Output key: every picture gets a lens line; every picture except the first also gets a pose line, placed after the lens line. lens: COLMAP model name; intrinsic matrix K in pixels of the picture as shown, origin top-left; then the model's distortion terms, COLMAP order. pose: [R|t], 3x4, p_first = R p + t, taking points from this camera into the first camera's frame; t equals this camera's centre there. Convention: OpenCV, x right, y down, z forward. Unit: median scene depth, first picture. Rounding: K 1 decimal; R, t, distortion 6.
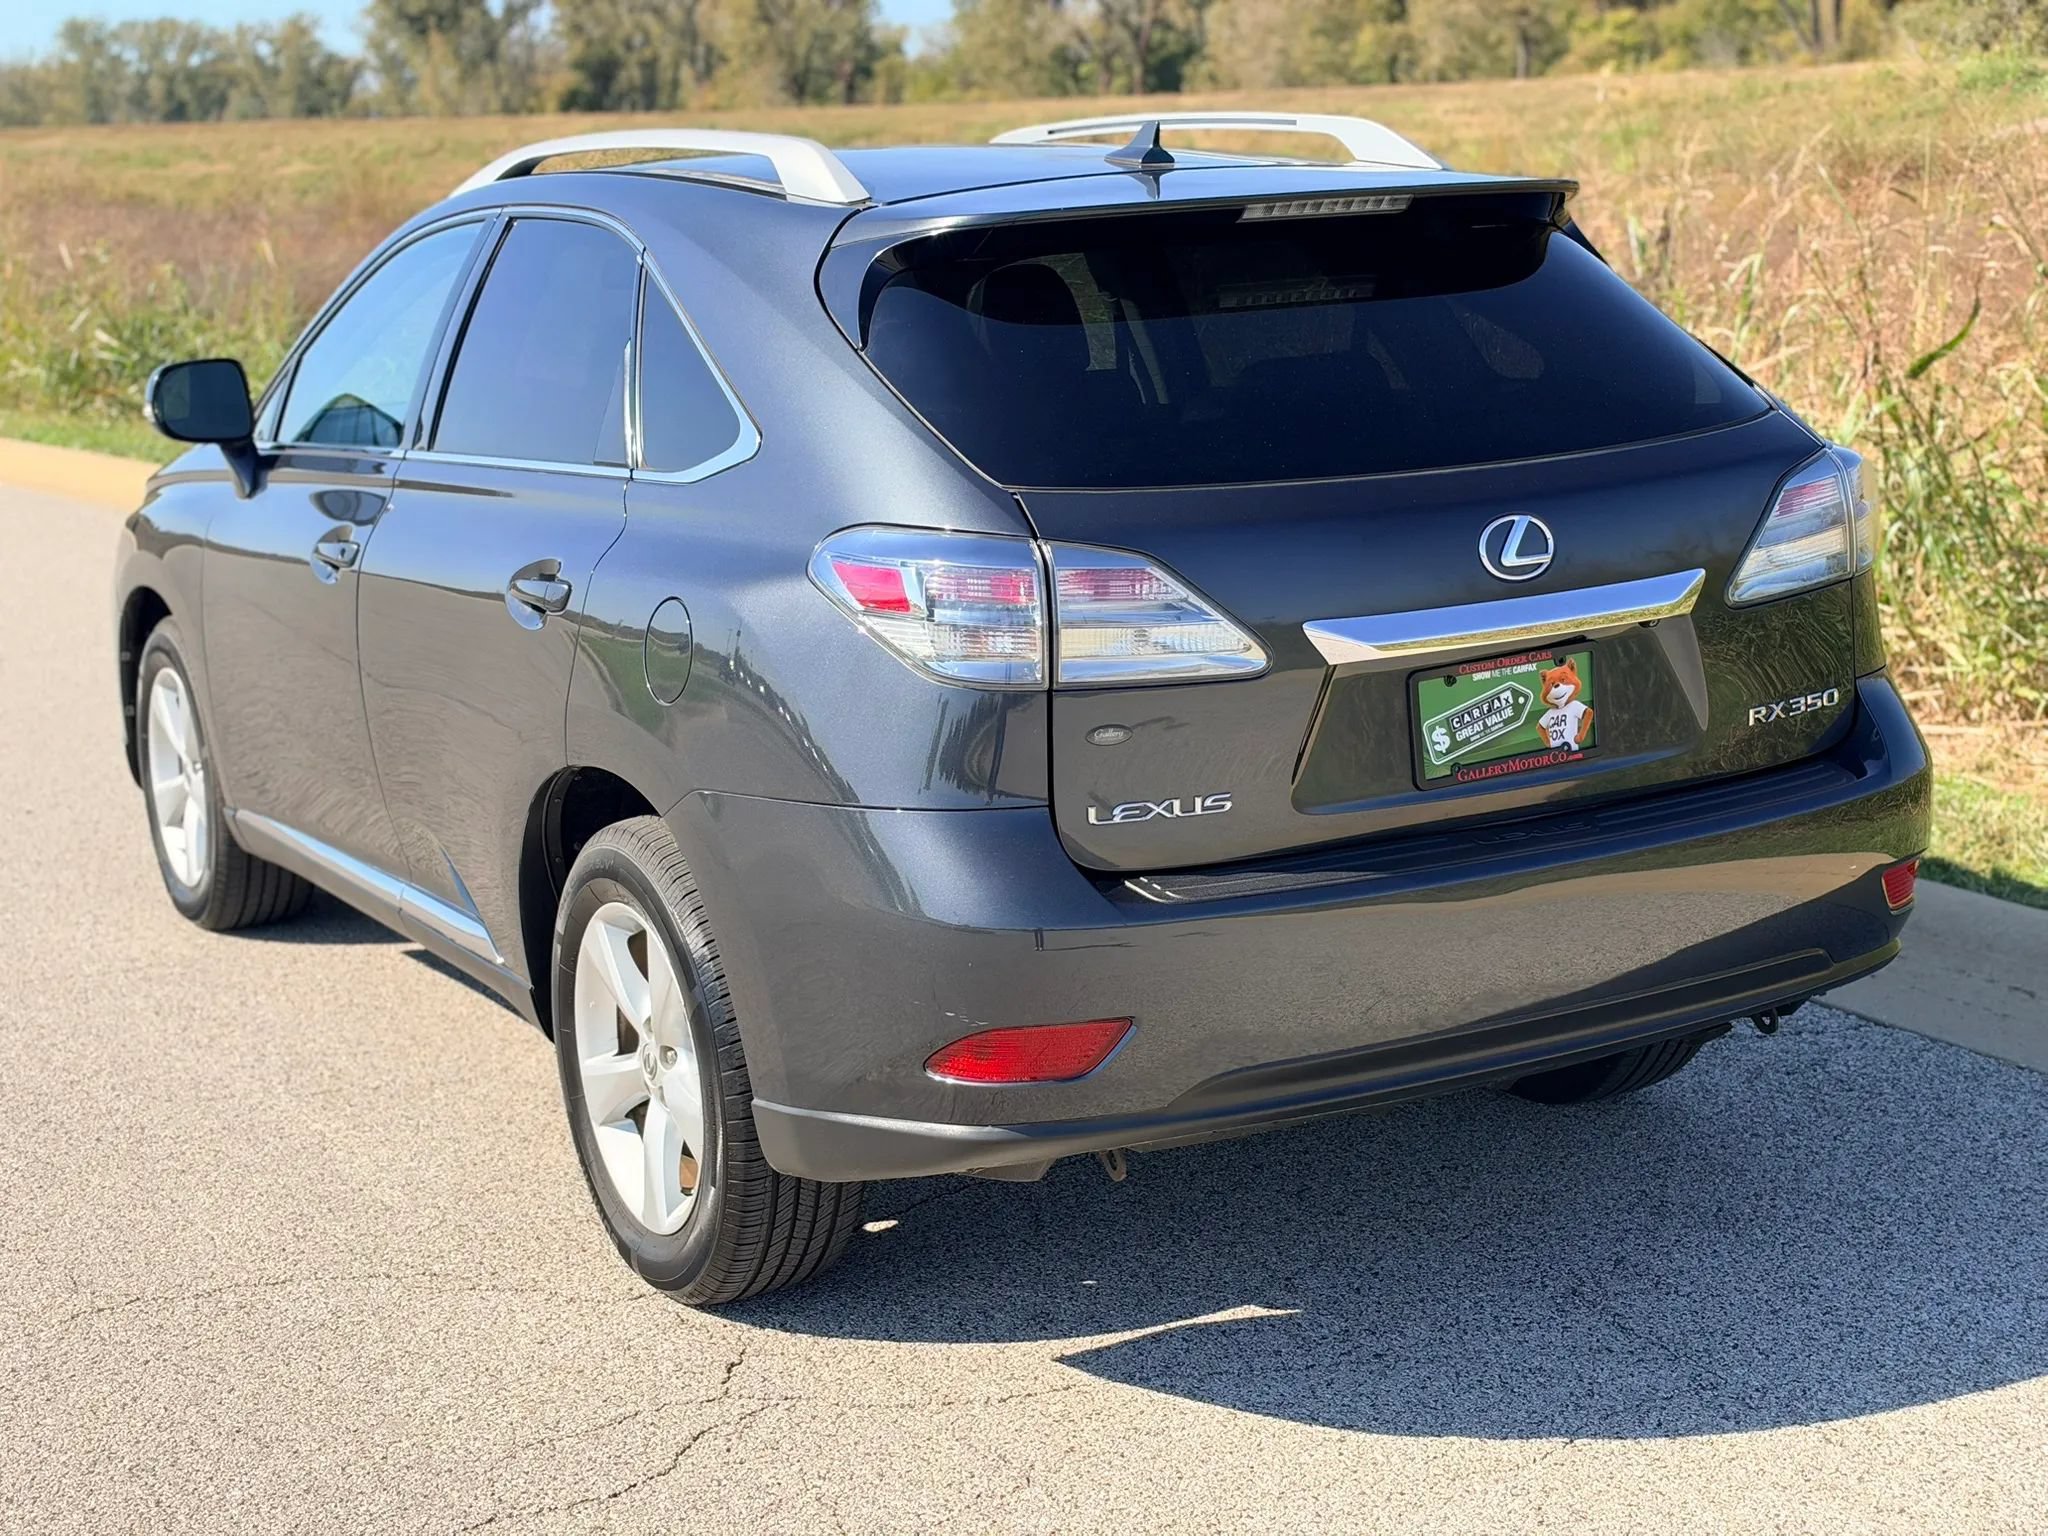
lens RADIAL K [[2870.6, 0, 1010.3], [0, 2870.6, 799.9], [0, 0, 1]] dist [0.307361, -0.914685]
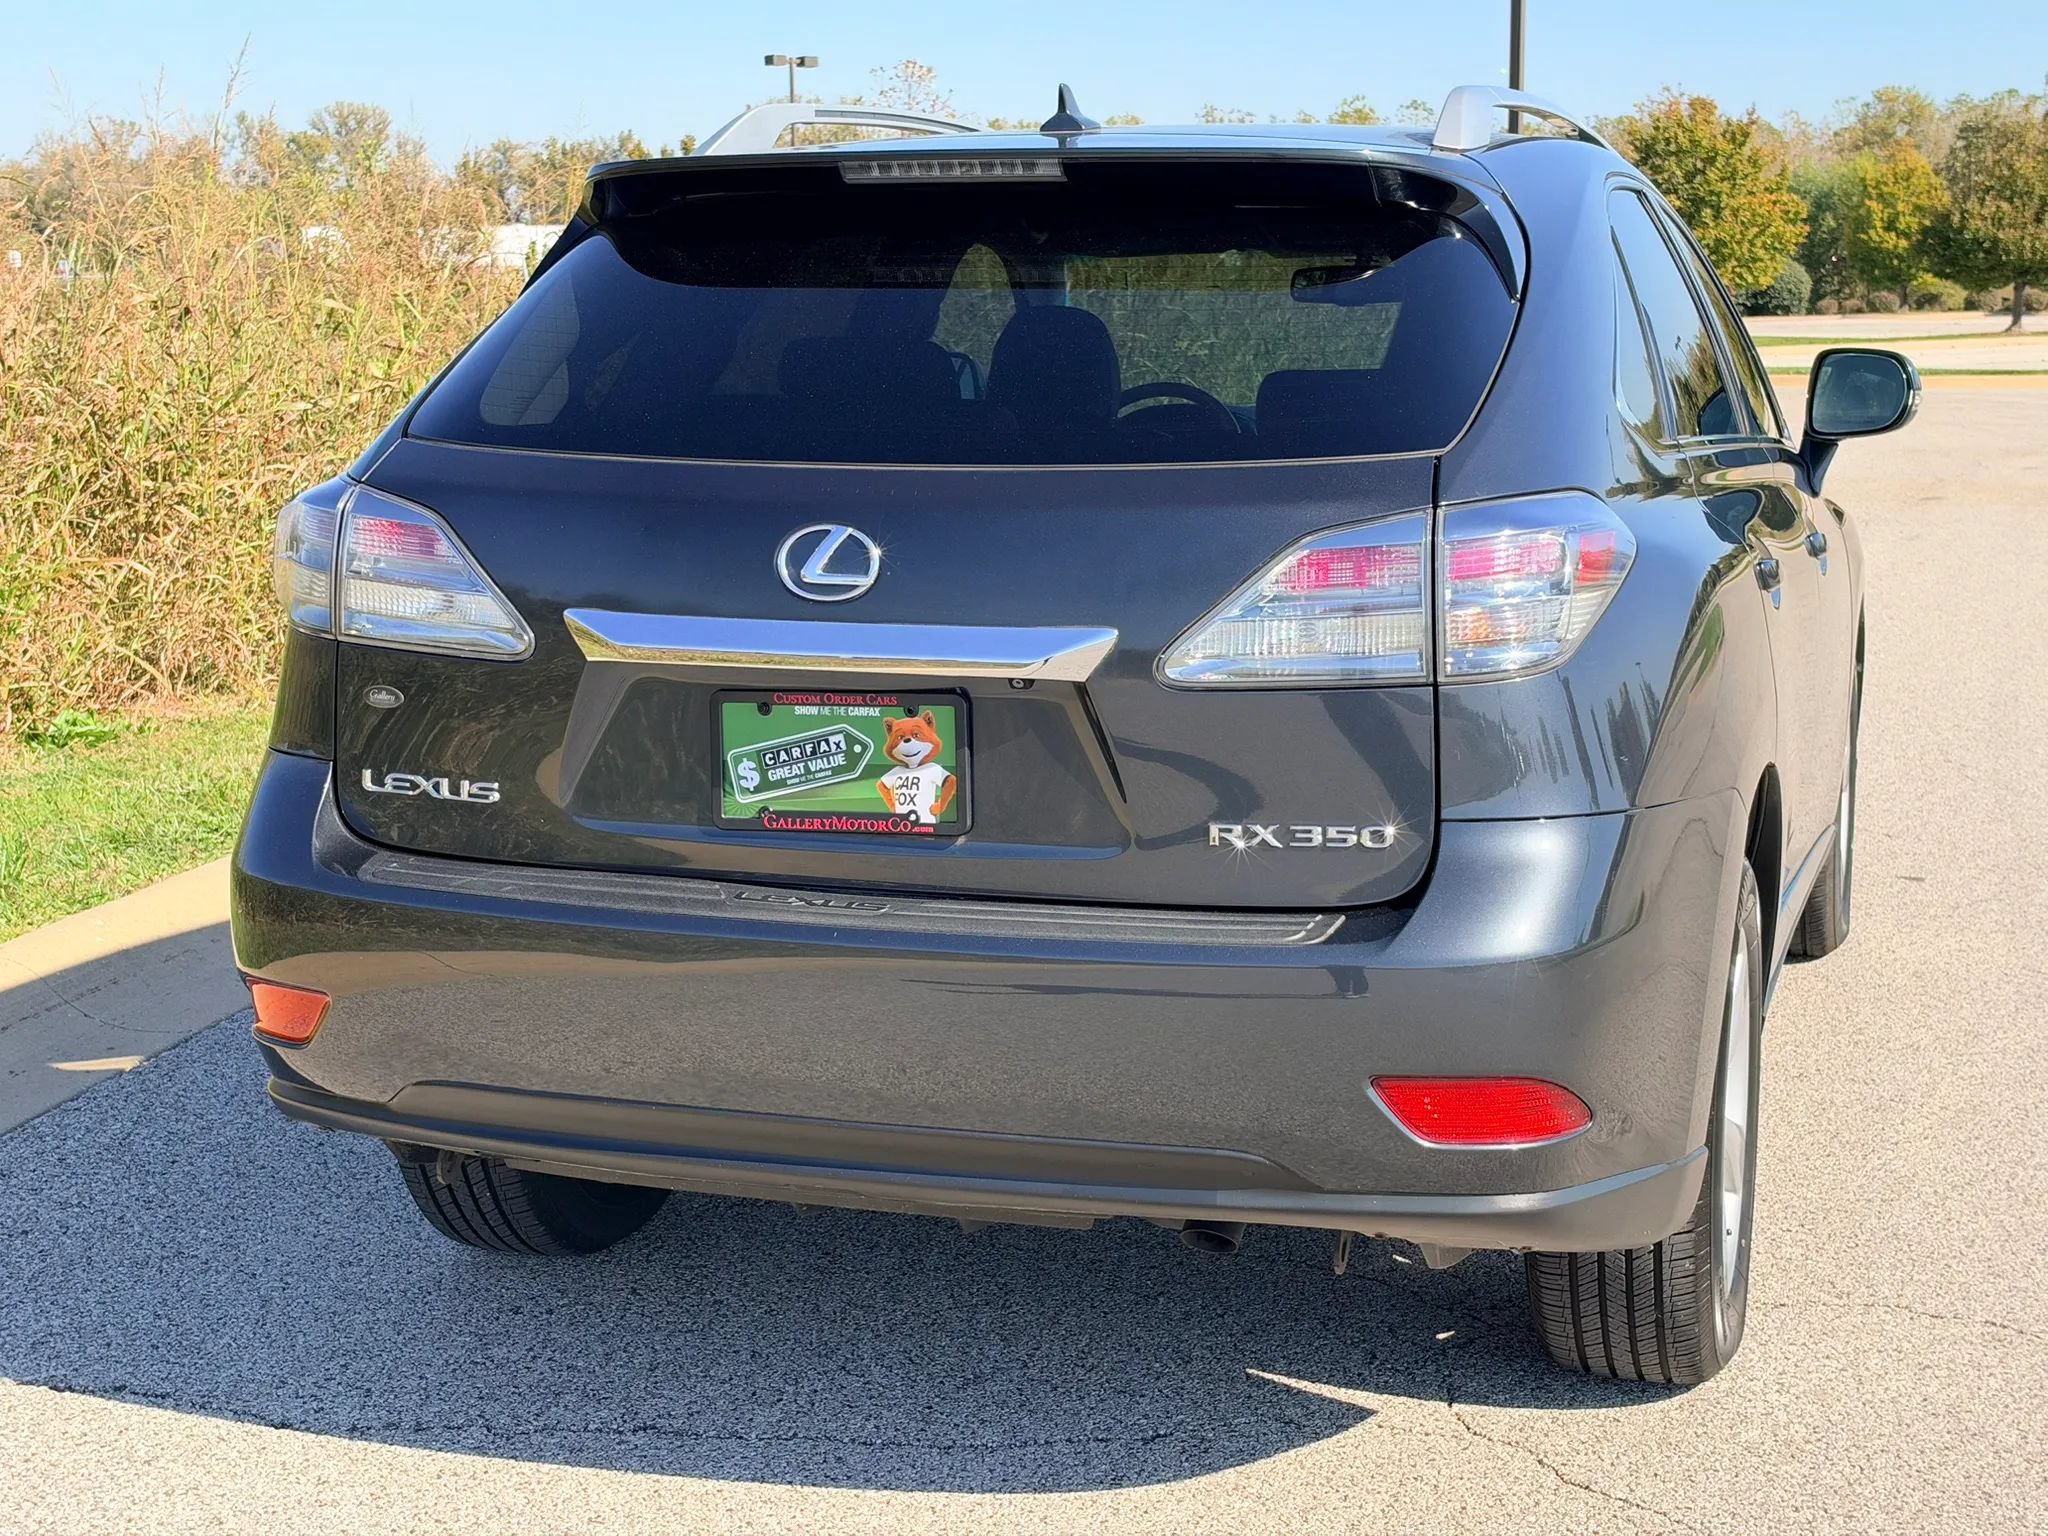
lens RADIAL K [[2902.3, 0, 1024.0], [0, 2902.3, 768.0], [0, 0, 1]] dist [0.235576, -0.593435]
pose [[0.662675, 0.154035, -0.732895, 0.830880], [-0.180748, 0.982585, 0.043084, -0.074354], [0.726769, 0.103919, 0.678976, 0.469140]]
